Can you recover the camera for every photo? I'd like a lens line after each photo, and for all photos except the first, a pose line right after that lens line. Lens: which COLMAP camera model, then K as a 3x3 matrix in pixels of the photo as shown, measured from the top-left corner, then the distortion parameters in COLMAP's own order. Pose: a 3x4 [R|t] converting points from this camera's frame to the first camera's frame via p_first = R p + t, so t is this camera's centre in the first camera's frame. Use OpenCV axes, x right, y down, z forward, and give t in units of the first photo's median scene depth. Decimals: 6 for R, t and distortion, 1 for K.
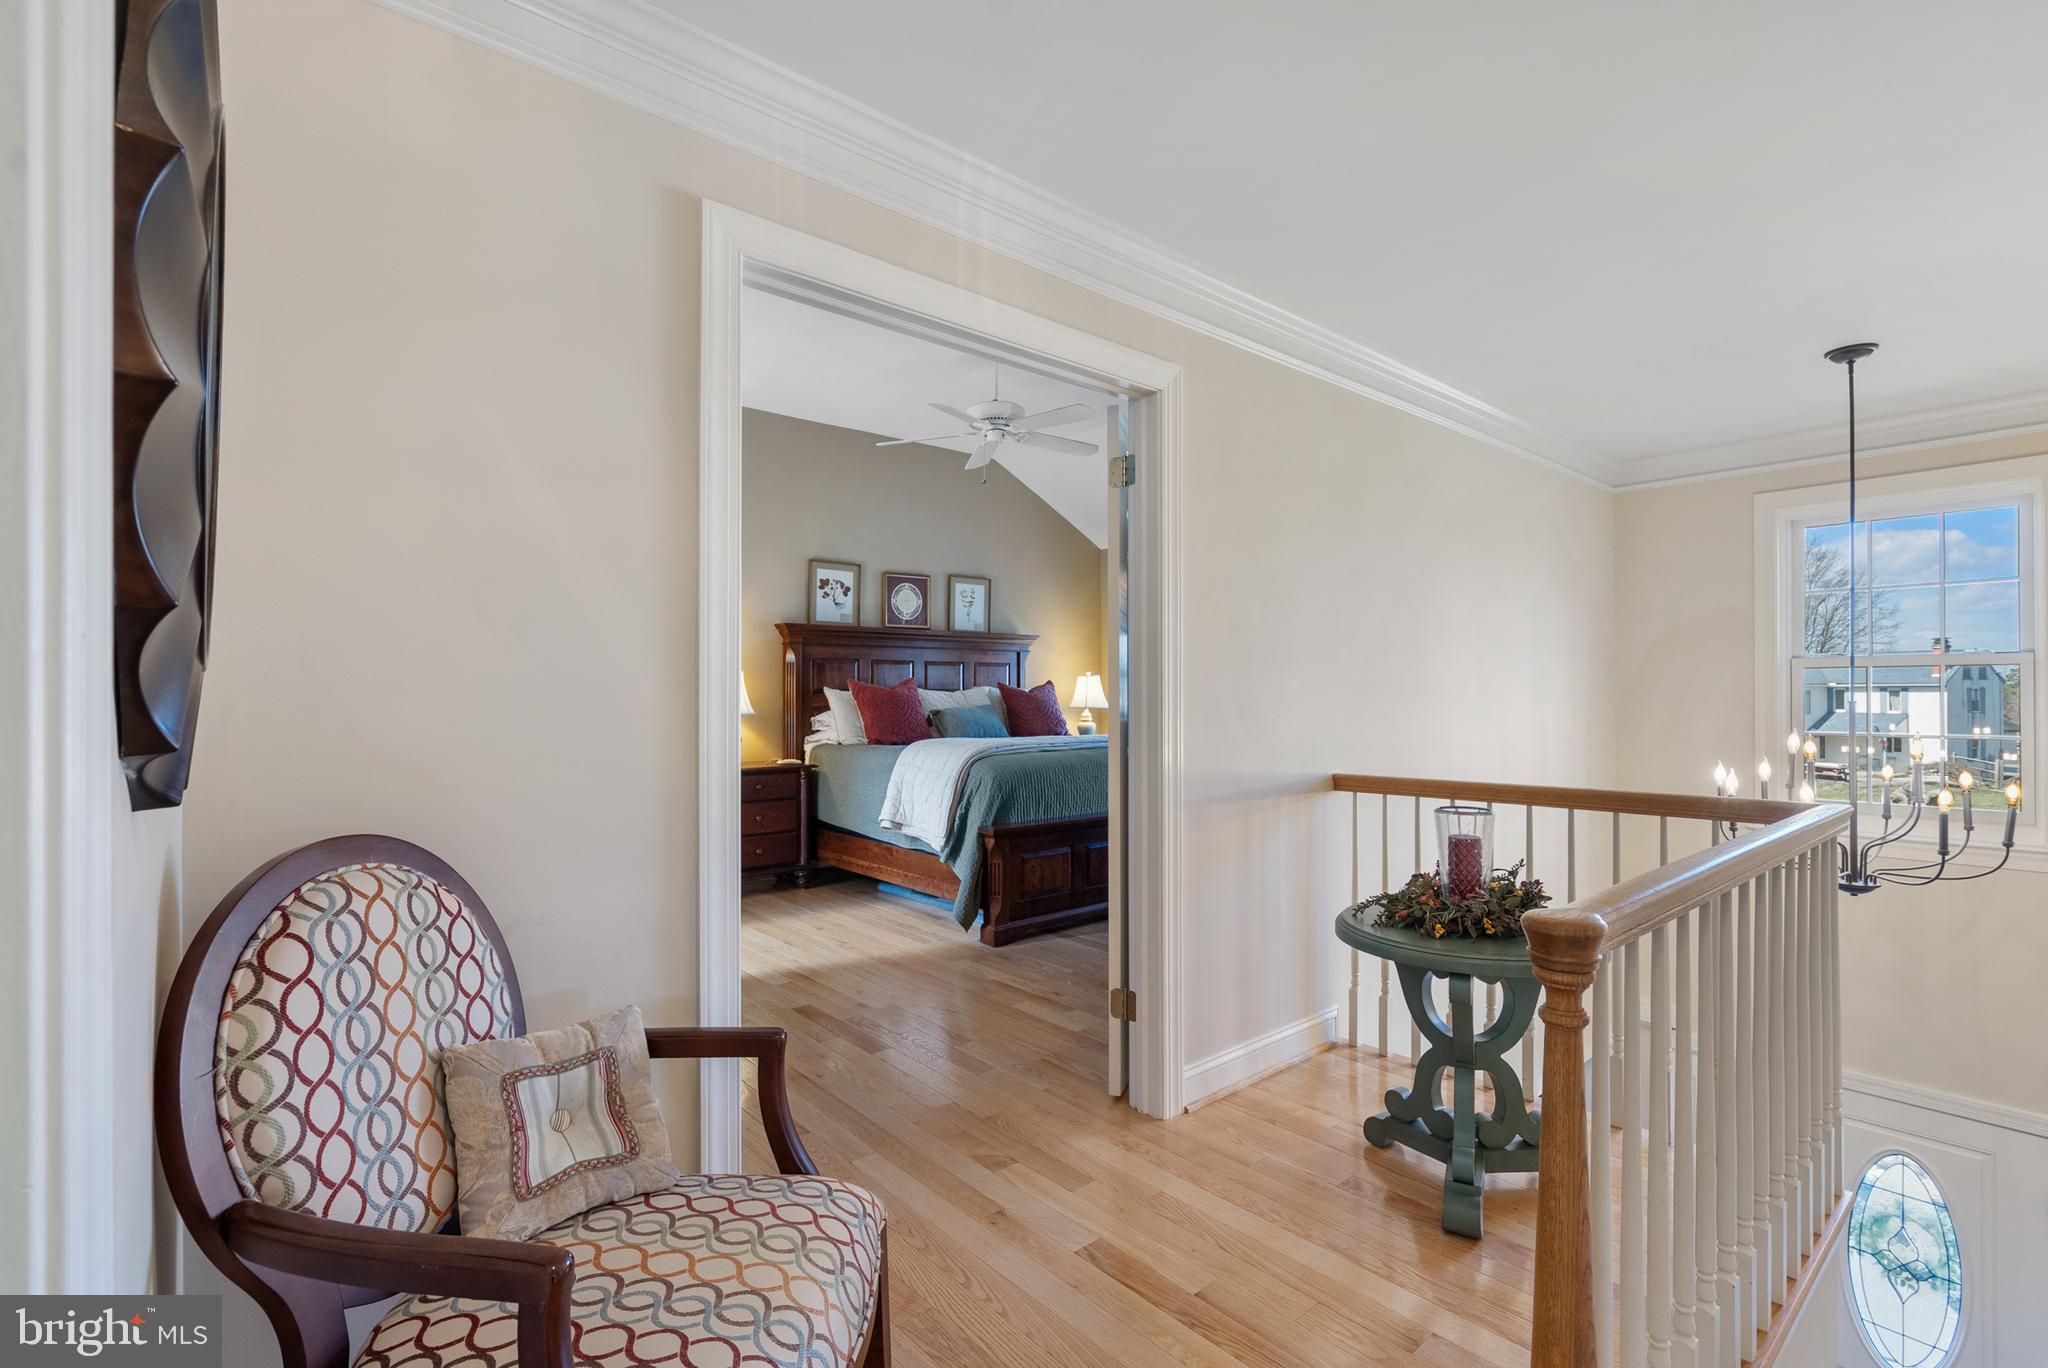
lens RADIAL K [[934.9, 0, 1030.0], [0, 934.9, 703.1], [0, 0, 1]] dist [0.000455, 0.000552]
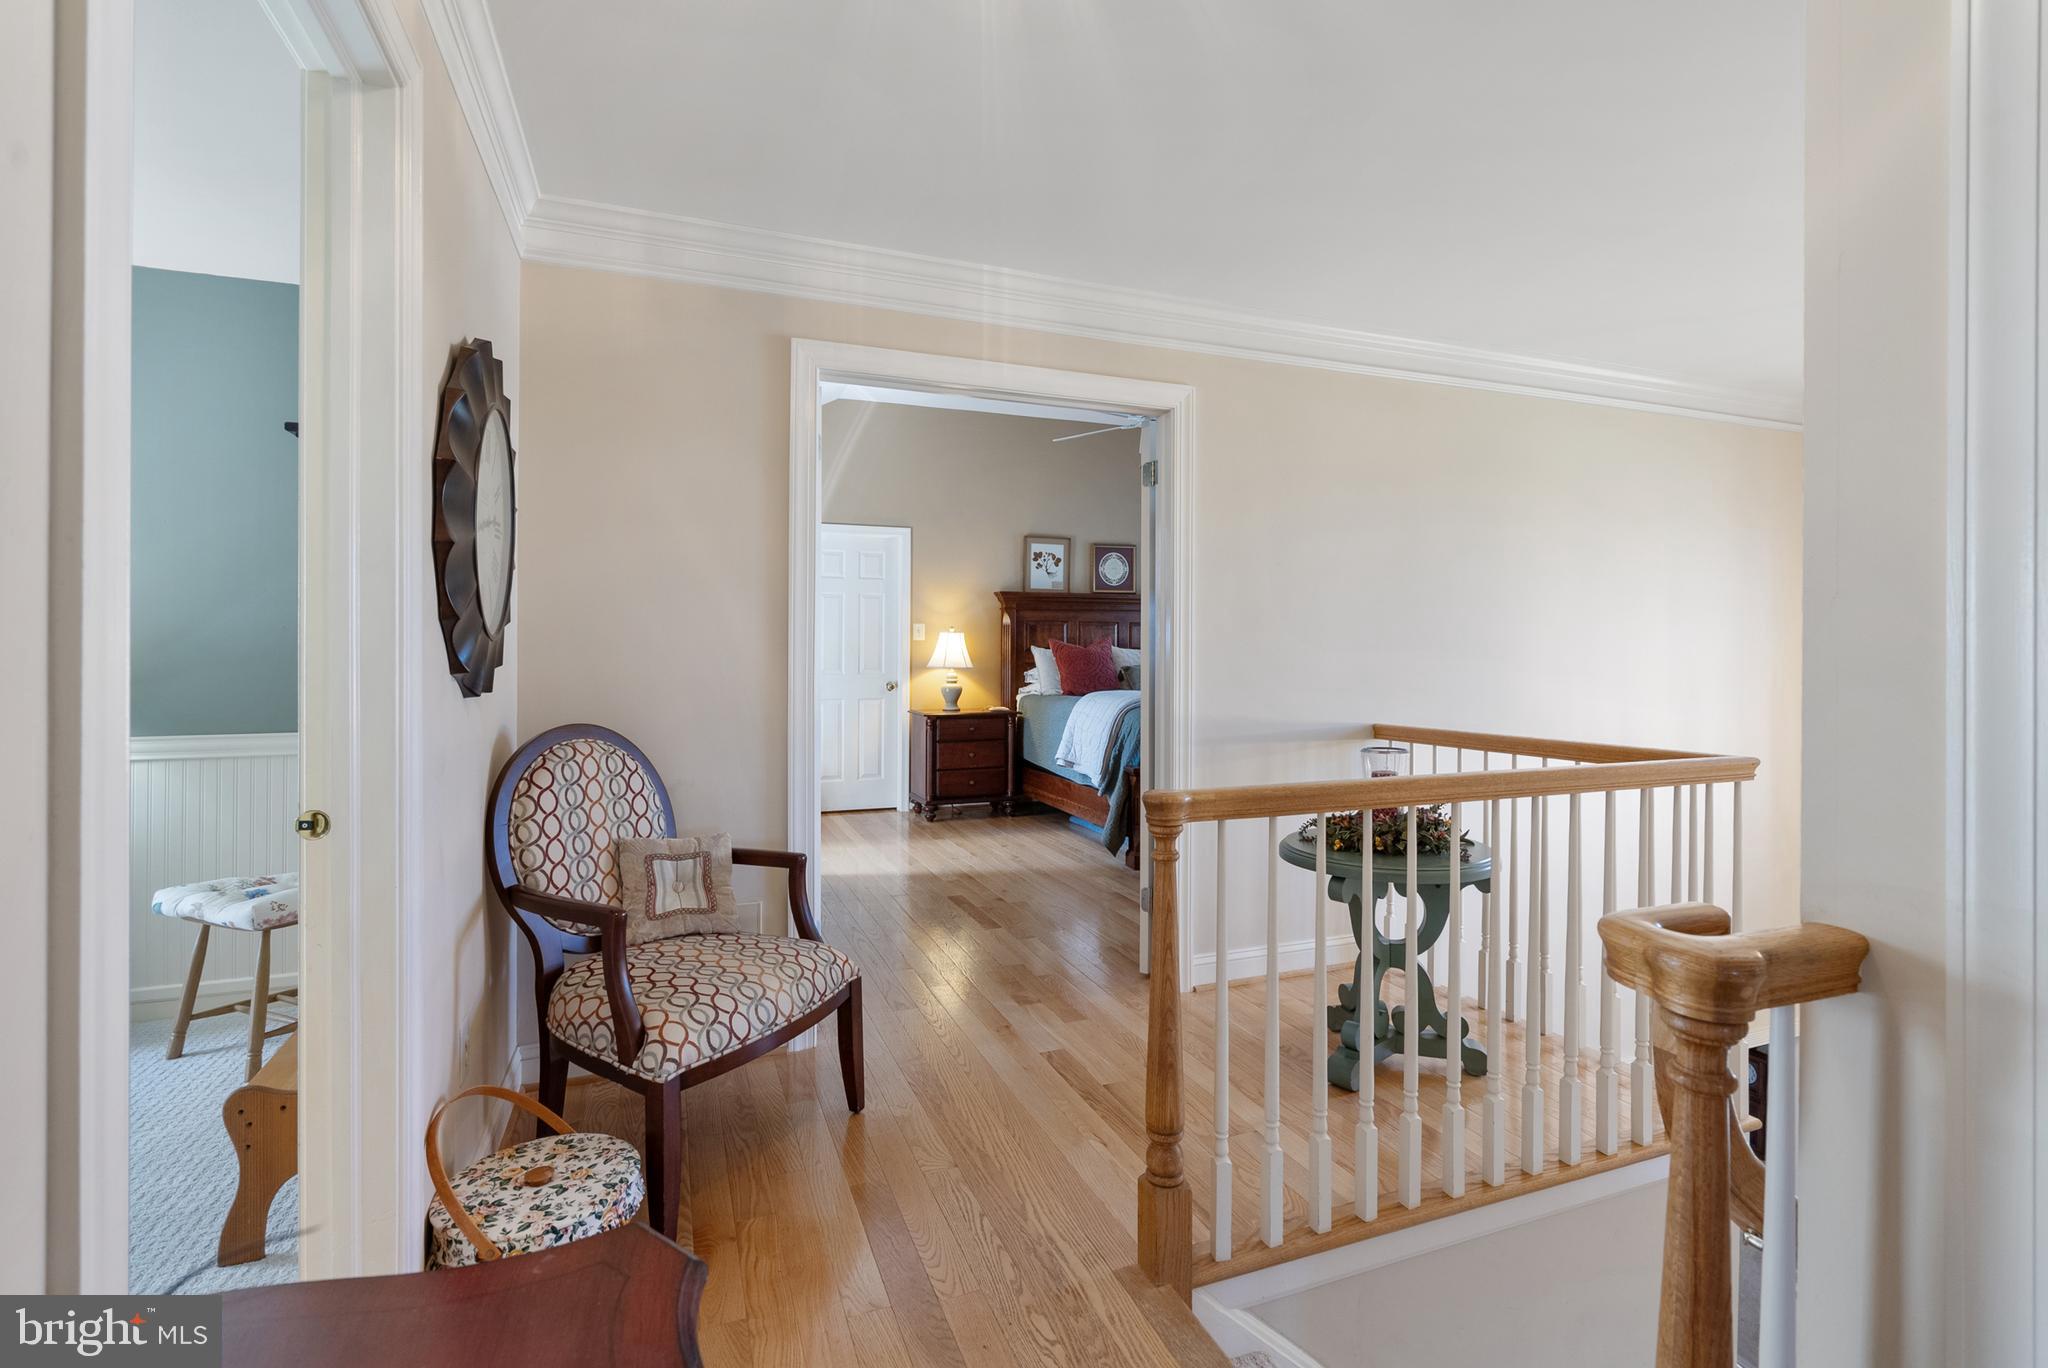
lens RADIAL K [[934.9, 0, 1017.1], [0, 934.9, 666.3], [0, 0, 1]] dist [0.000455, 0.000552]
pose [[0.942163, 0.007132, -0.335079, 0.448569], [-0.005380, 0.999967, 0.006157, 0.003488], [0.335112, -0.003998, 0.942170, -0.301201]]
